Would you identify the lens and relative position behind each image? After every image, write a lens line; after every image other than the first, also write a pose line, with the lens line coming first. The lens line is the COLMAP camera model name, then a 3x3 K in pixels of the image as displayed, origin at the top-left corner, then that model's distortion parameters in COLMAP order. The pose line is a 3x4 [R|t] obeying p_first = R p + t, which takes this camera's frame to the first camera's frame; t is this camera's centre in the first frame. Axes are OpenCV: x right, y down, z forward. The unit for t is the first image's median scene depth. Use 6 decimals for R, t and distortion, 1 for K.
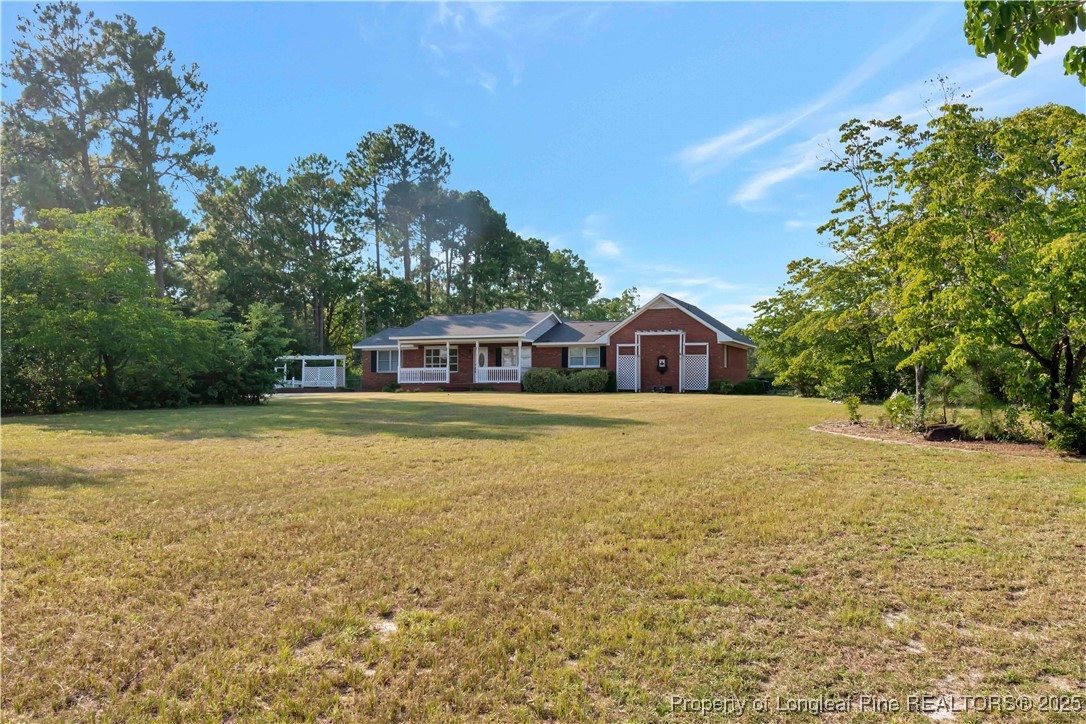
lens RADIAL K [[904.2, 0, 543.0], [0, 904.2, 362.0], [0, 0, 1]] dist [-0.001286, -0.000215]
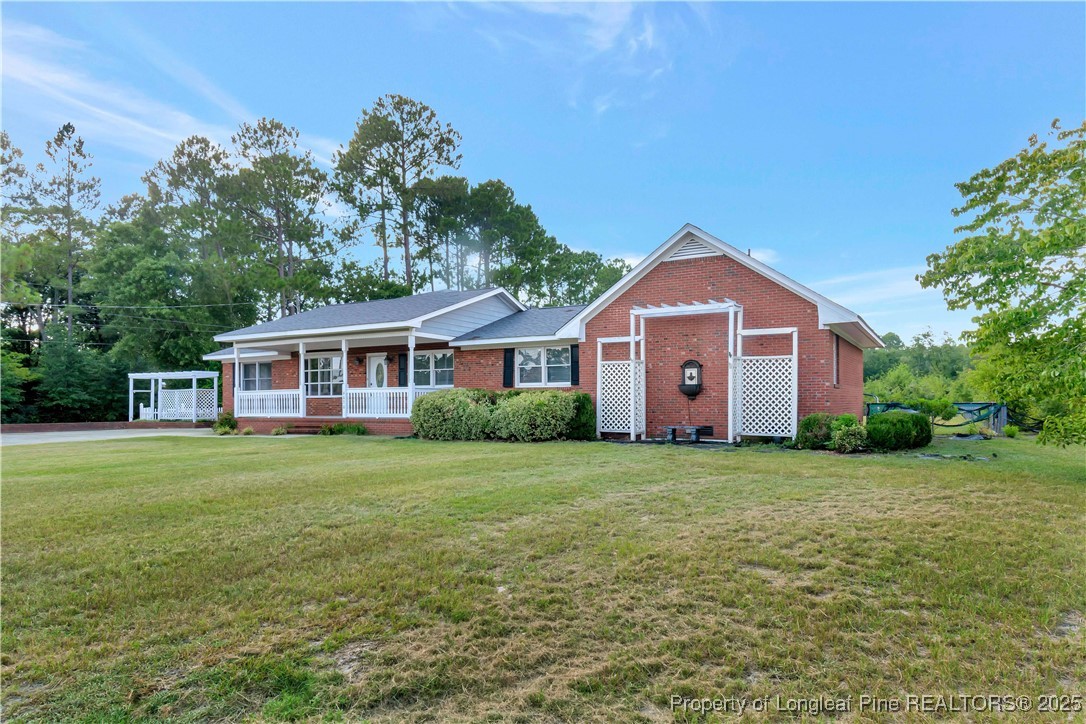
lens RADIAL K [[690.7, 0, 546.7], [0, 690.7, 400.6], [0, 0, 1]] dist [0.005802, 0.000662]
pose [[0.991104, -0.006631, -0.132928, 0.099933], [0.010258, 0.999593, 0.026622, 0.003260], [0.132697, -0.027749, 0.990768, 0.606651]]
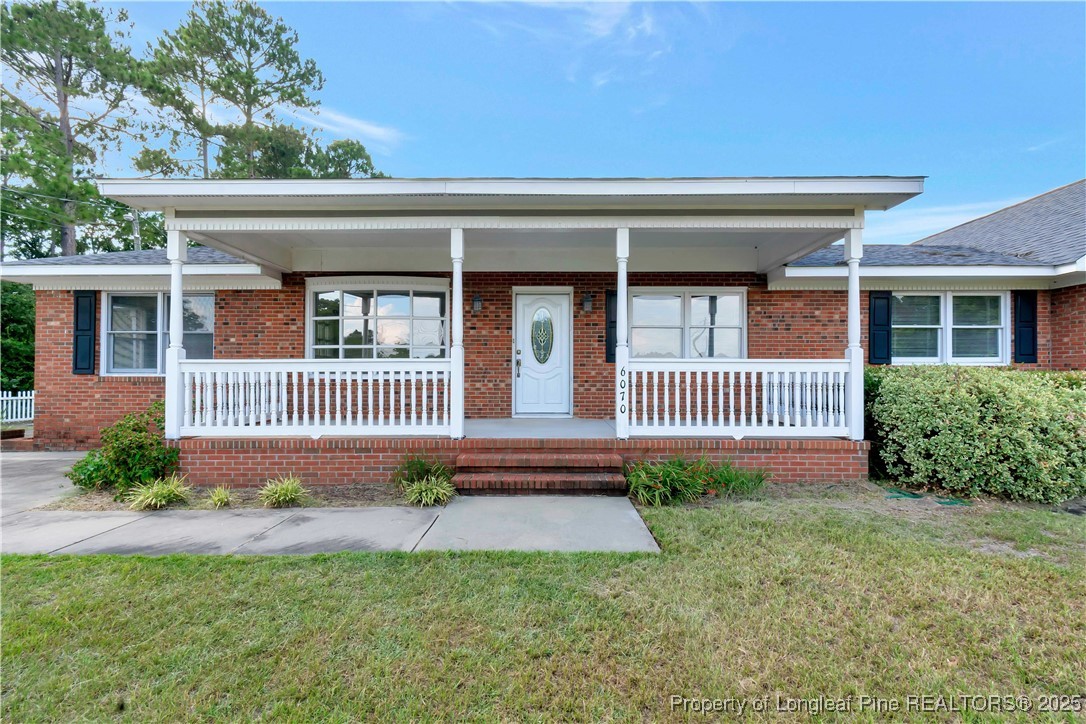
lens RADIAL K [[485.0, 0, 544.0], [0, 485.0, 373.9], [0, 0, 1]] dist [0.014575, -0.000669]
pose [[0.925613, 0.003464, 0.378455, -0.130162], [-0.012250, 0.999708, 0.020810, 0.007044], [-0.378273, -0.023898, 0.925386, 0.902602]]
